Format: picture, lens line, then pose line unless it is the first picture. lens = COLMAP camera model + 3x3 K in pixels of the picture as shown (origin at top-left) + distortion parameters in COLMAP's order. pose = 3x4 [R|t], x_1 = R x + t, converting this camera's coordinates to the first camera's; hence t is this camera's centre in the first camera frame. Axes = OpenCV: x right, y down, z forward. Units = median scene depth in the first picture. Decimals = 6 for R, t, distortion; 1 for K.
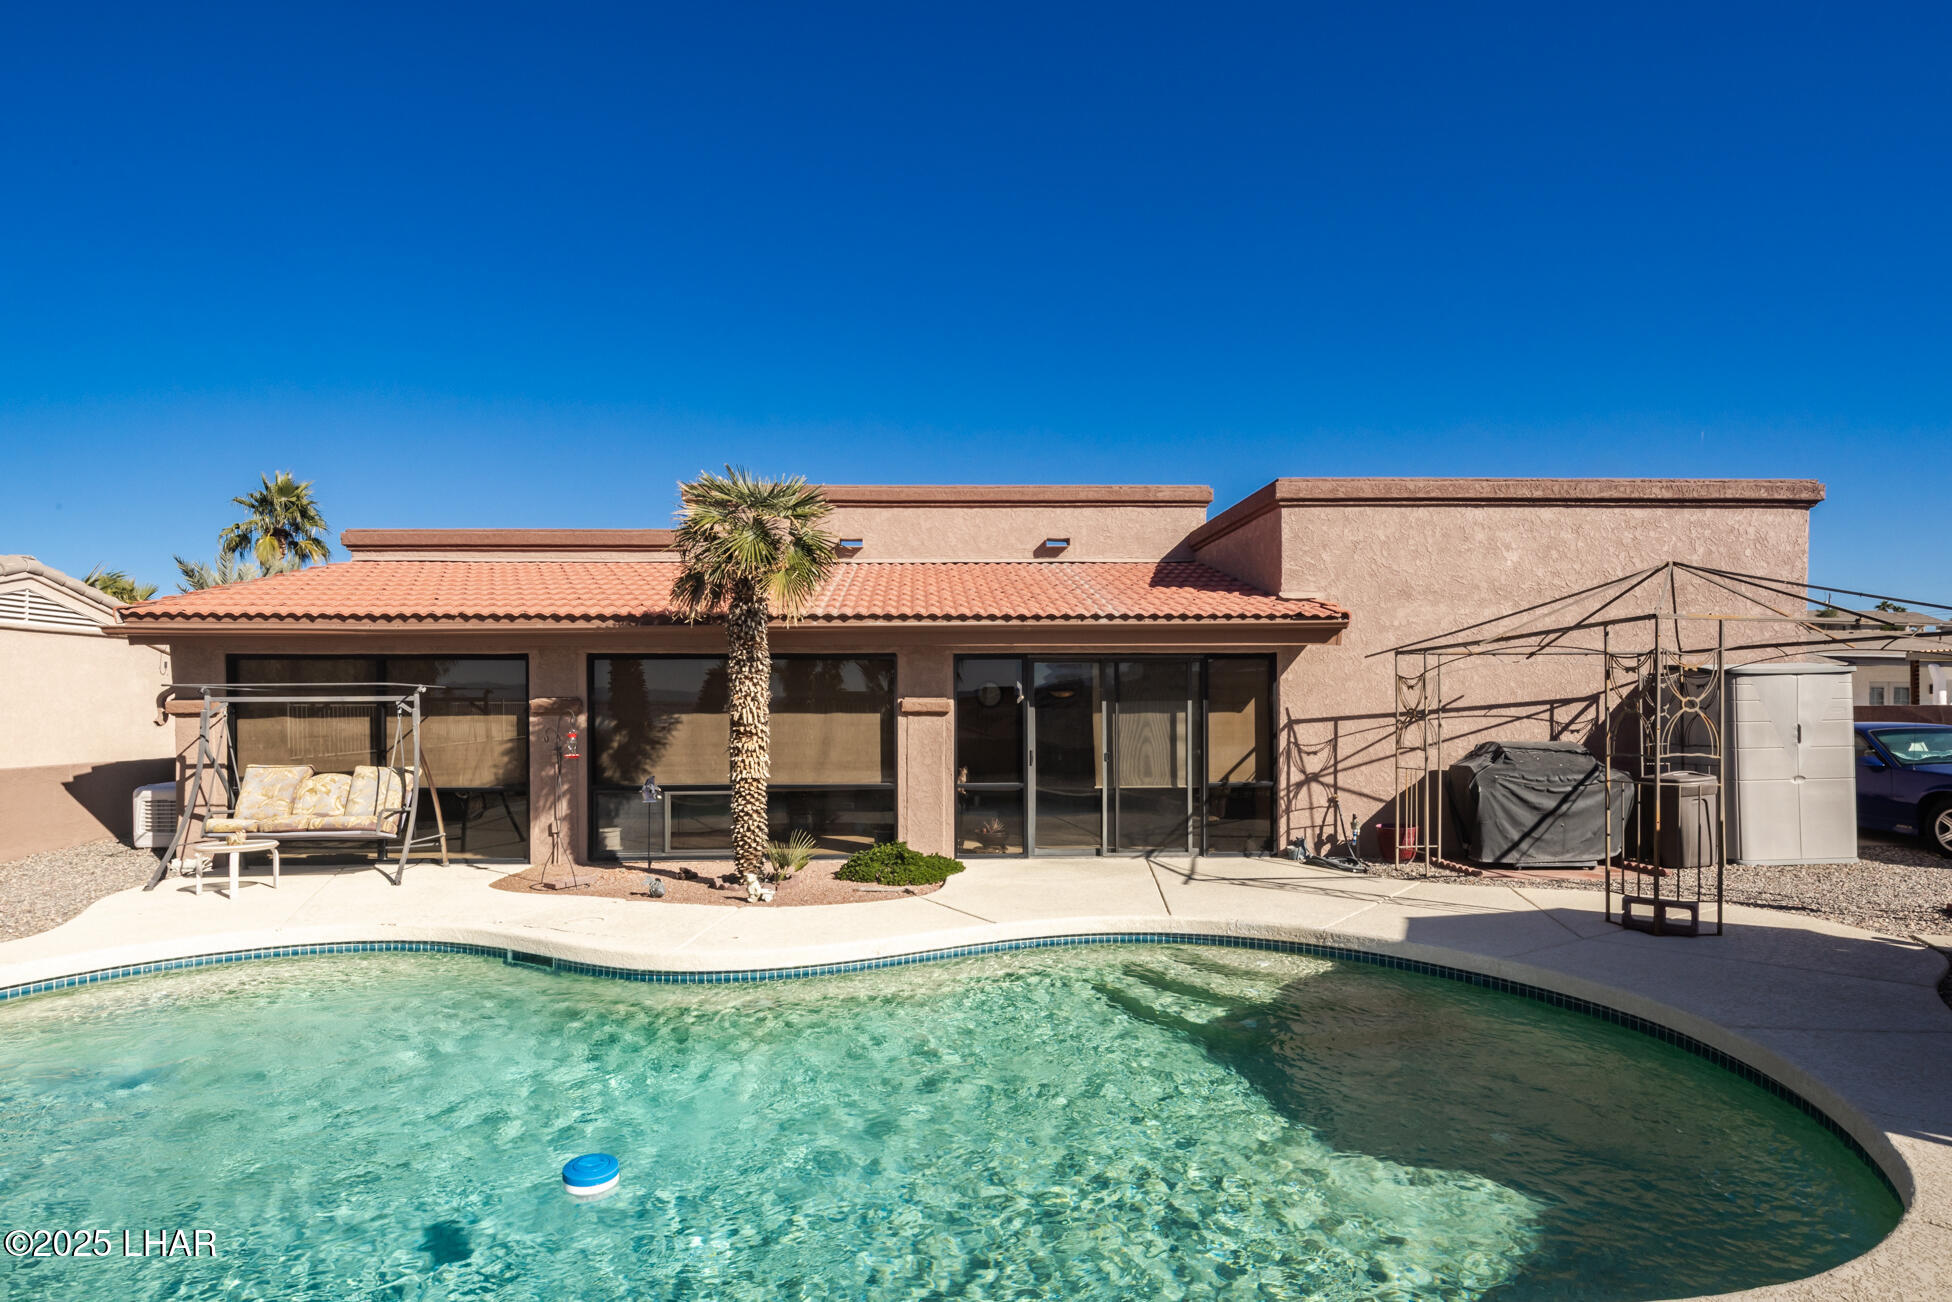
lens RADIAL K [[971.9, 0, 968.7], [0, 971.9, 702.7], [0, 0, 1]] dist [-0.000306, -0.000174]
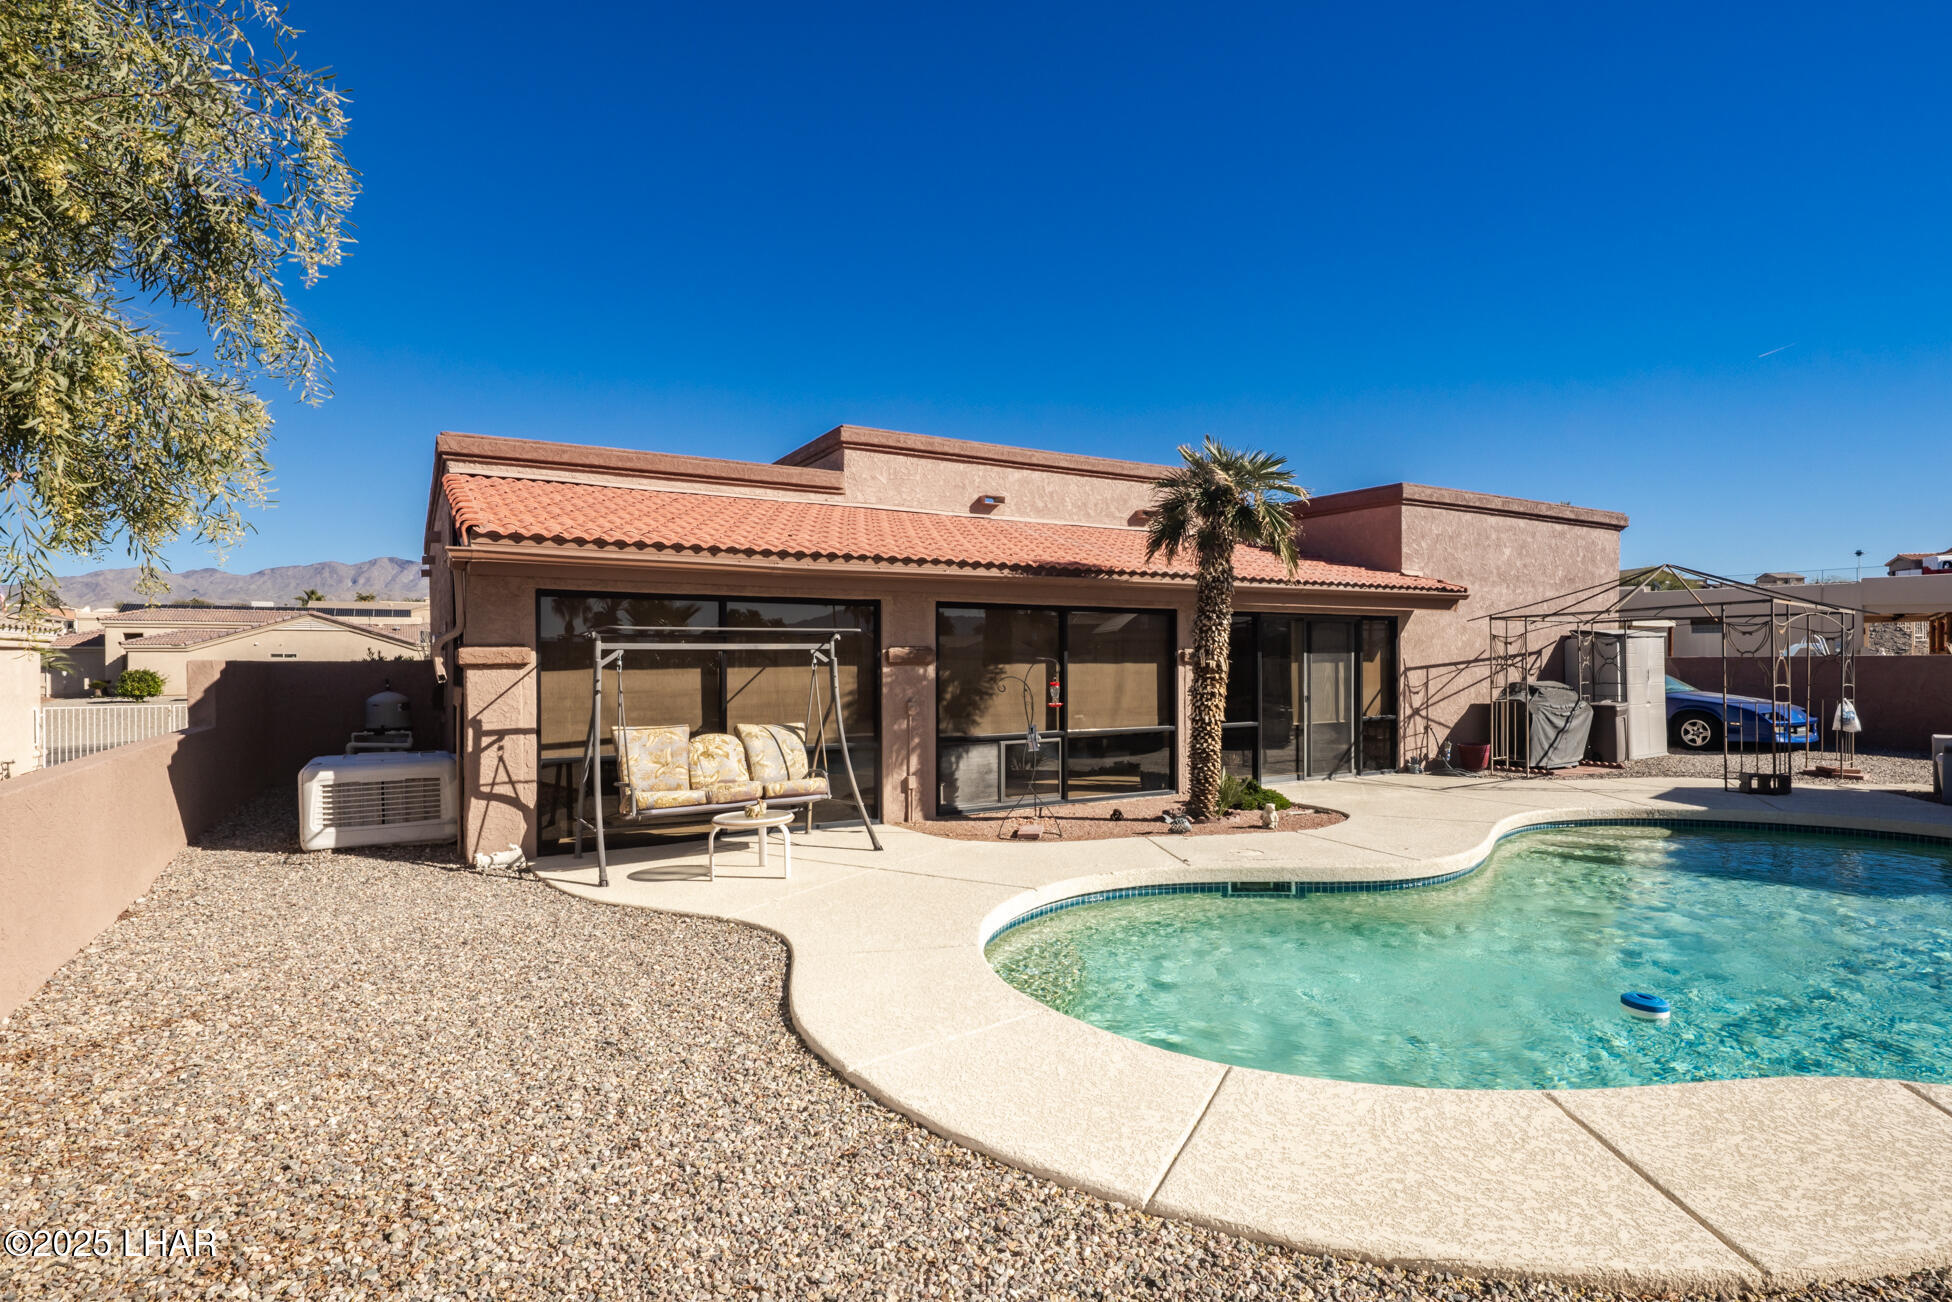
lens RADIAL K [[954.0, 0, 999.6], [0, 954.0, 668.4], [0, 0, 1]] dist [0.000718, -0.000137]
pose [[0.877937, -0.004149, 0.478758, -0.774882], [-0.000246, 0.999958, 0.009116, 0.006934], [-0.478776, -0.008121, 0.877900, 0.135120]]
